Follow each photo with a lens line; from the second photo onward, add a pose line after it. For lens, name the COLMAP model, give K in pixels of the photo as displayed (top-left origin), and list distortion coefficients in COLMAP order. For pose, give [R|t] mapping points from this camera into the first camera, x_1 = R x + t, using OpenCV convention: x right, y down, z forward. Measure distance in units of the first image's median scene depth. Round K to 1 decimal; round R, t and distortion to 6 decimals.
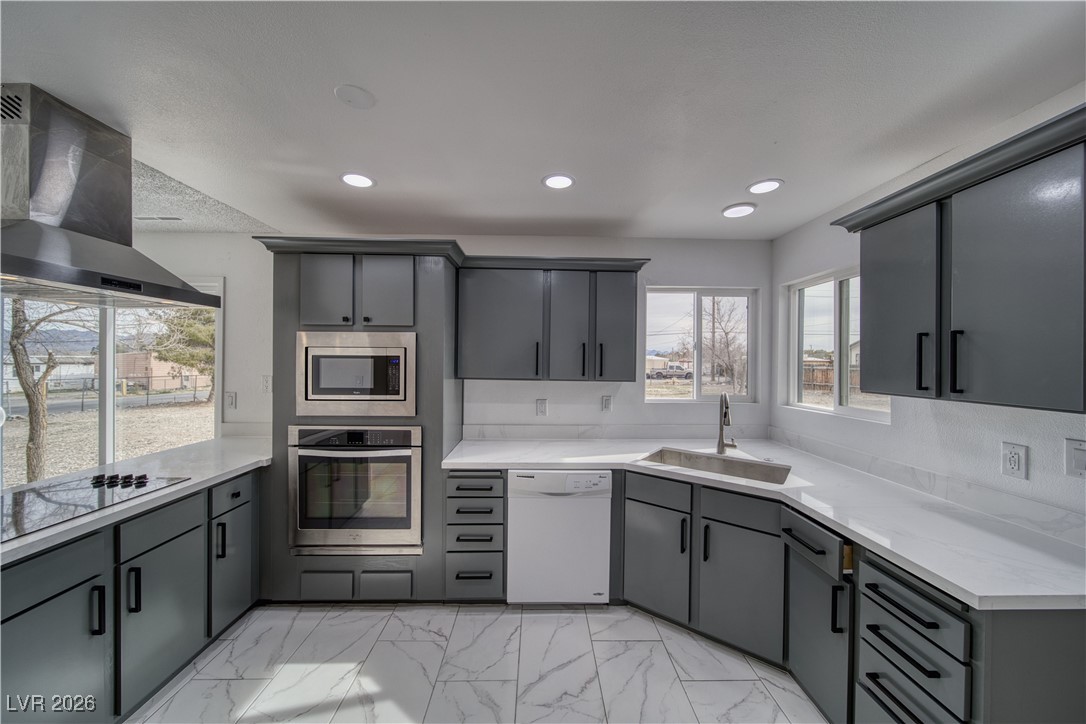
lens RADIAL K [[379.8, 0, 543.2], [0, 379.8, 360.4], [0, 0, 1]] dist [-0.003221, -0.000383]
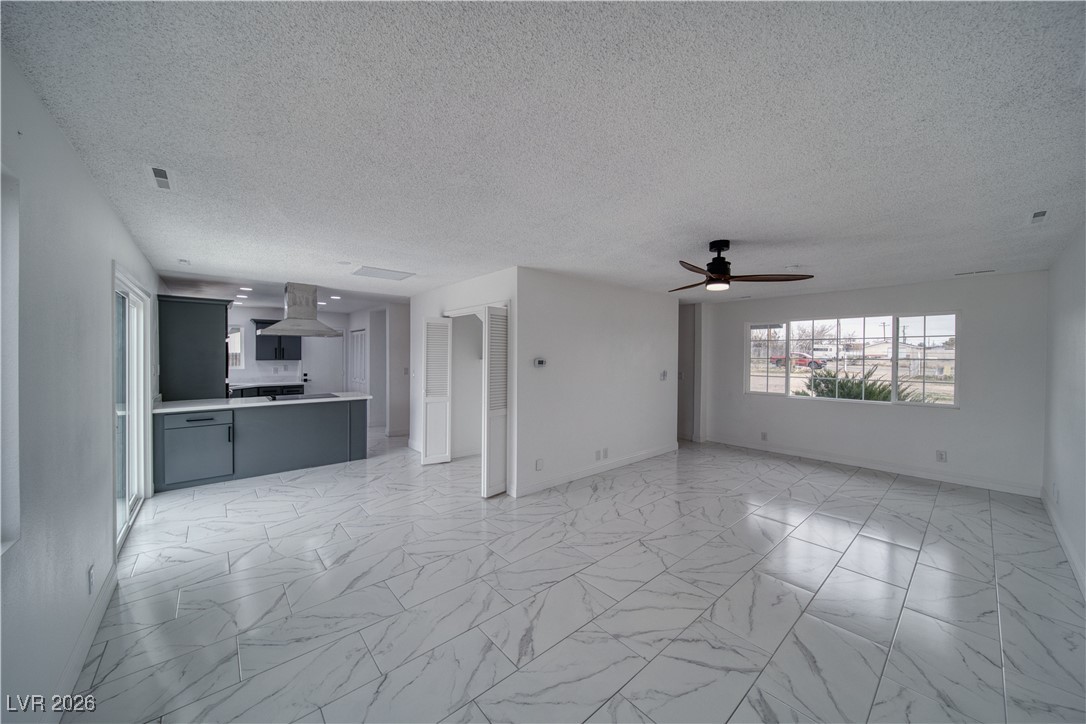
lens RADIAL K [[379.8, 0, 543.2], [0, 379.8, 360.4], [0, 0, 1]] dist [-0.003221, -0.000383]
pose [[-0.641247, -0.024071, 0.766957, -3.618653], [-0.012121, 0.999701, 0.021241, -0.035908], [-0.767238, 0.004324, -0.641347, 1.004553]]
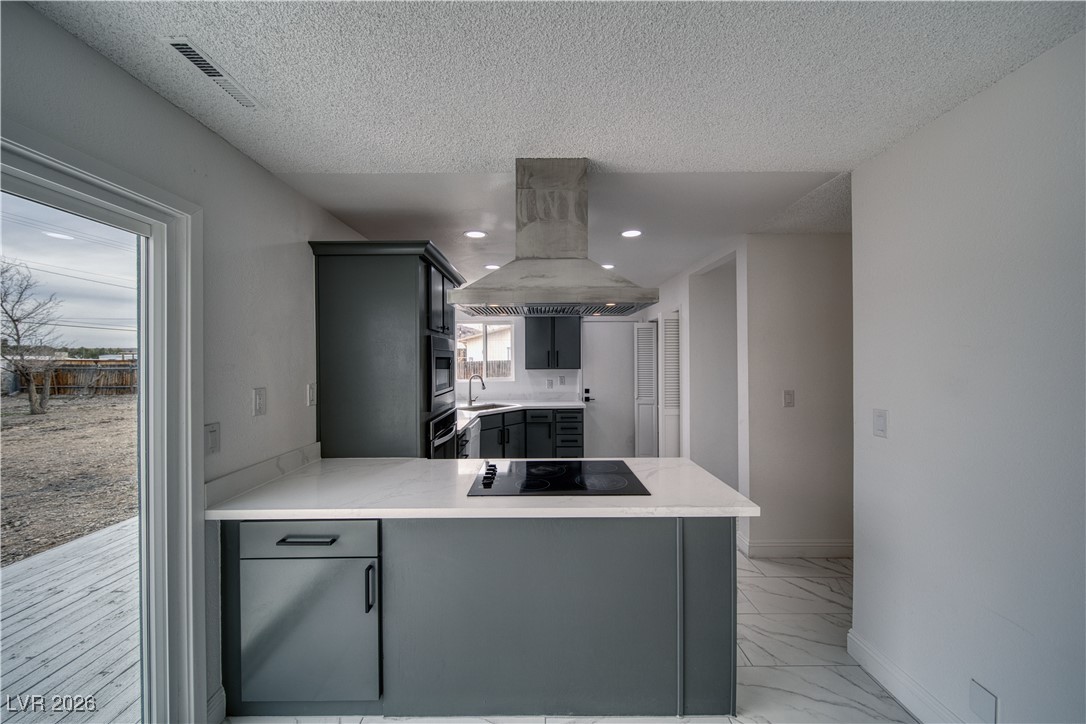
lens RADIAL K [[390.1, 0, 543.0], [0, 390.1, 362.0], [0, 0, 1]] dist [0.000114, -0.000299]
pose [[0.007937, -0.014175, 0.999868, -1.765907], [0.007072, 0.999875, 0.014119, -0.012603], [-0.999943, 0.006959, 0.008036, 0.665743]]
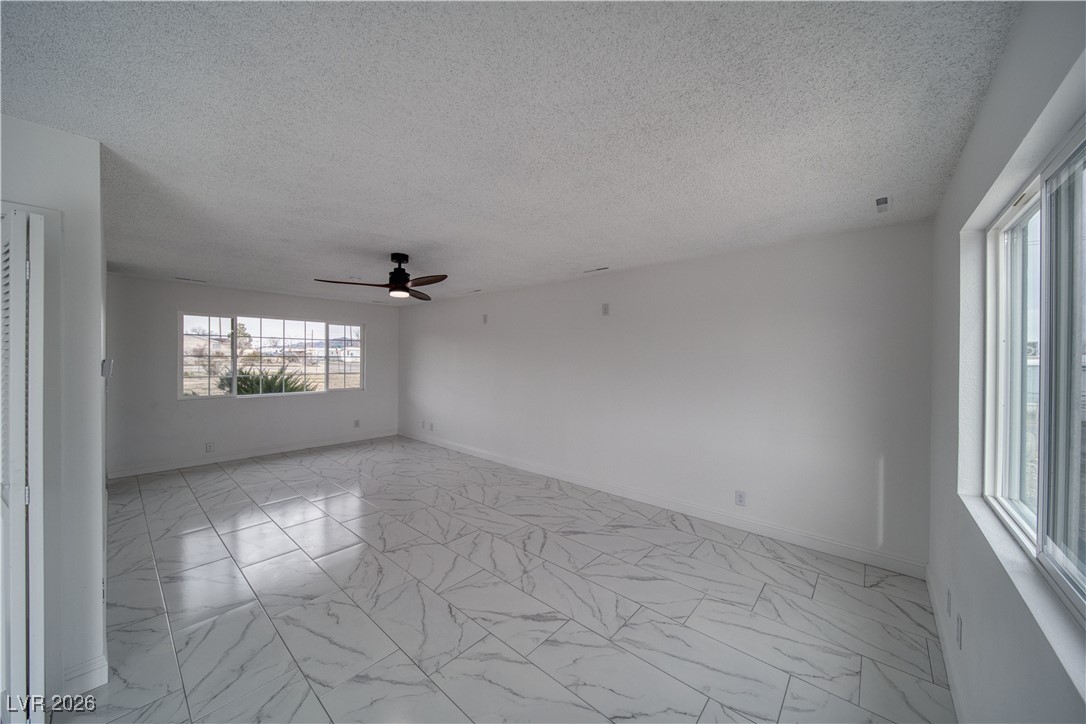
lens RADIAL K [[379.8, 0, 543.2], [0, 379.8, 360.4], [0, 0, 1]] dist [-0.003221, -0.000383]
pose [[-0.672586, -0.012022, -0.739921, -2.206724], [-0.015944, 0.999871, -0.001752, -0.014412], [0.739847, 0.010619, -0.672692, 1.118617]]
